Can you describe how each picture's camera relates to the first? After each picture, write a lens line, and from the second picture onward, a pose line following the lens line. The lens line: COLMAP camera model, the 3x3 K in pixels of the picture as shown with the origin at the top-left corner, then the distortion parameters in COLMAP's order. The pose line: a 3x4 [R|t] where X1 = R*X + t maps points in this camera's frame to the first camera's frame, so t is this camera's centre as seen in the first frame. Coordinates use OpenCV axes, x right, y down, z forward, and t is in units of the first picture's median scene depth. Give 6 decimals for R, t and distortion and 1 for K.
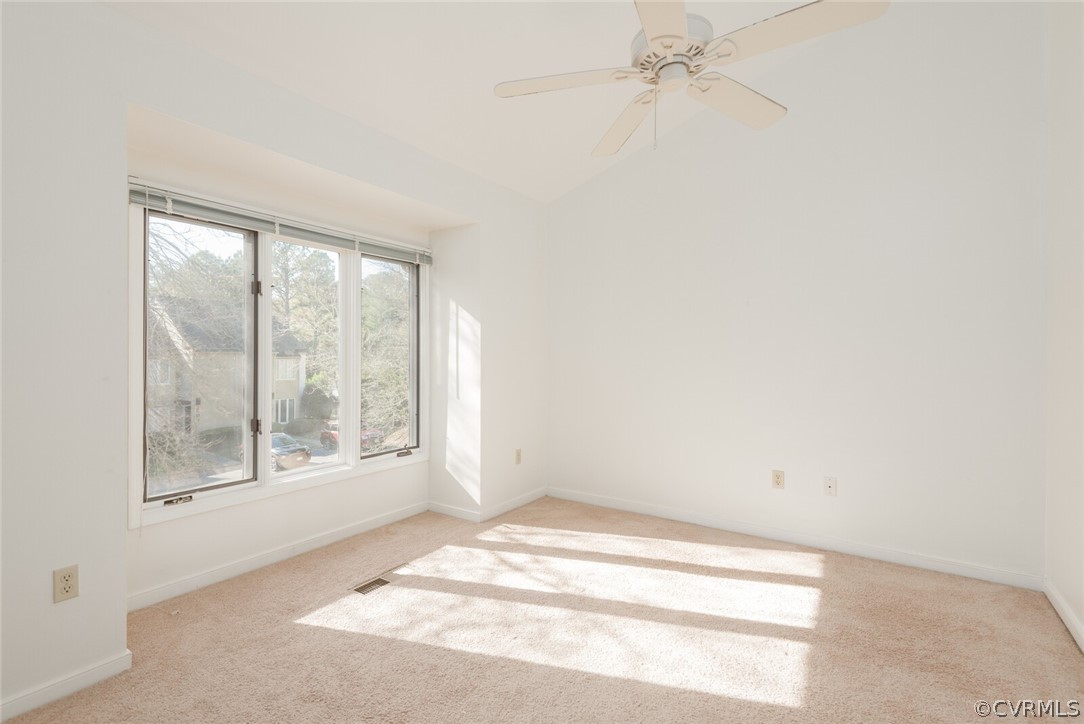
lens RADIAL K [[527.1, 0, 536.4], [0, 527.1, 347.5], [0, 0, 1]] dist [0.045671, -0.000365]
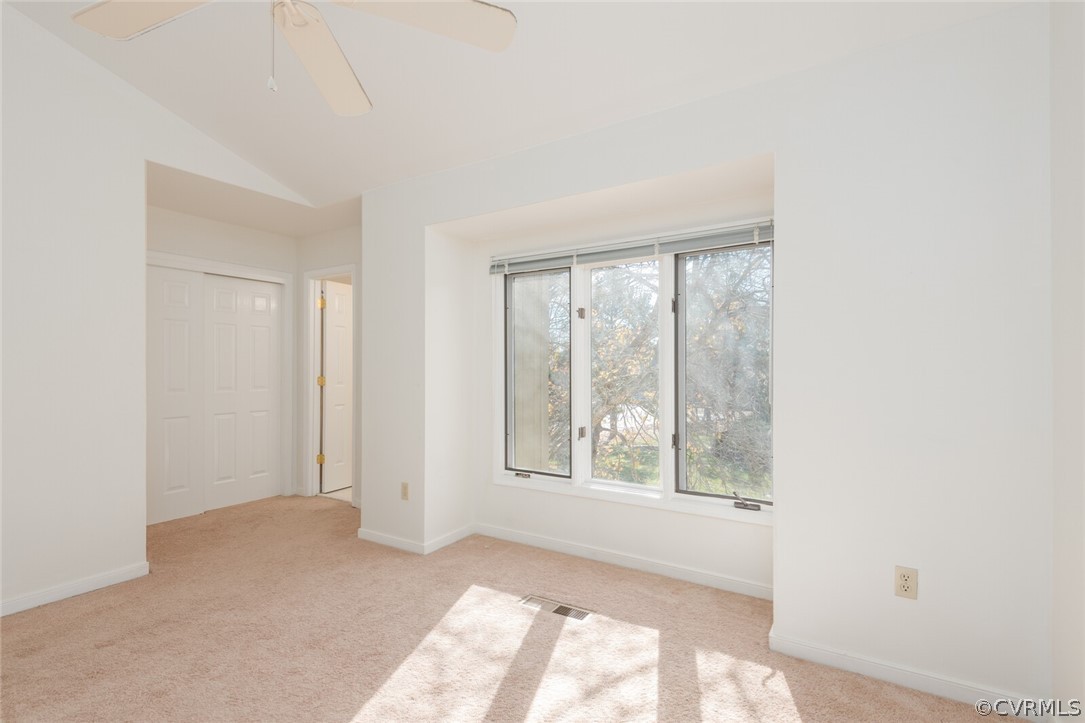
lens RADIAL K [[510.8, 0, 519.7], [0, 510.8, 360.7], [0, 0, 1]] dist [-0.000552, -0.000162]
pose [[0.006579, -0.020318, -0.999772, 0.549561], [0.010859, 0.999736, -0.020246, 0.010781], [0.999919, -0.010724, 0.006798, 0.813478]]
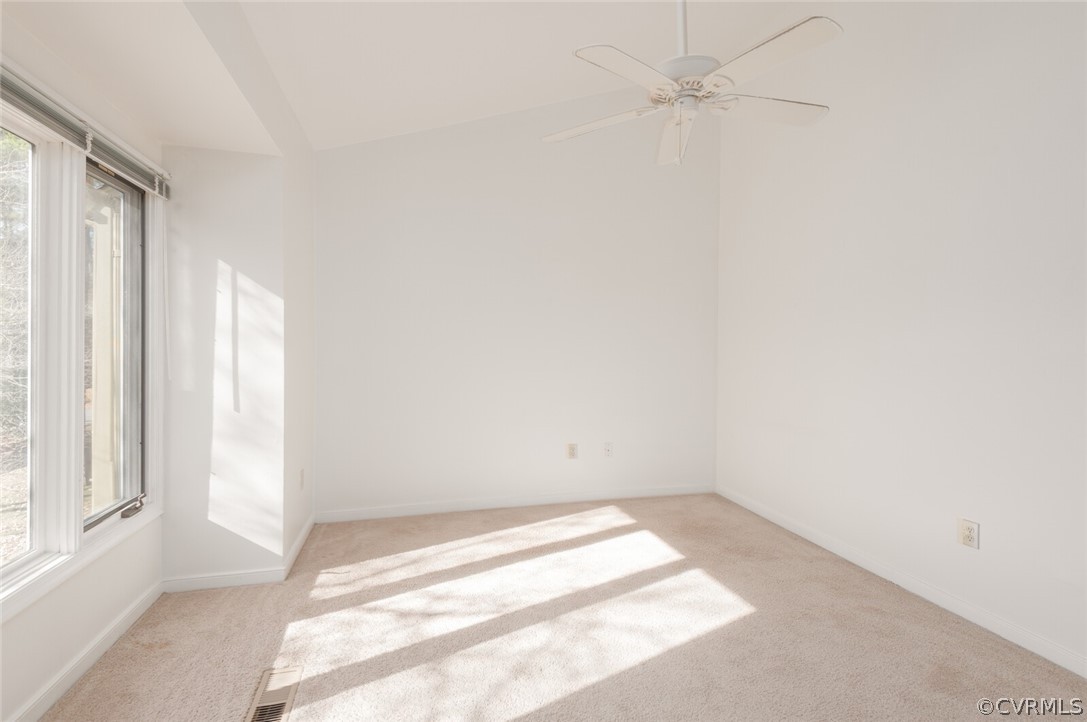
lens RADIAL K [[545.1, 0, 546.8], [0, 545.1, 337.8], [0, 0, 1]] dist [0.000786, 0.000008]
pose [[0.662445, -0.003335, 0.749103, -0.477604], [-0.002040, 0.999978, 0.006255, 0.002935], [-0.749108, -0.005672, 0.662424, 0.300143]]
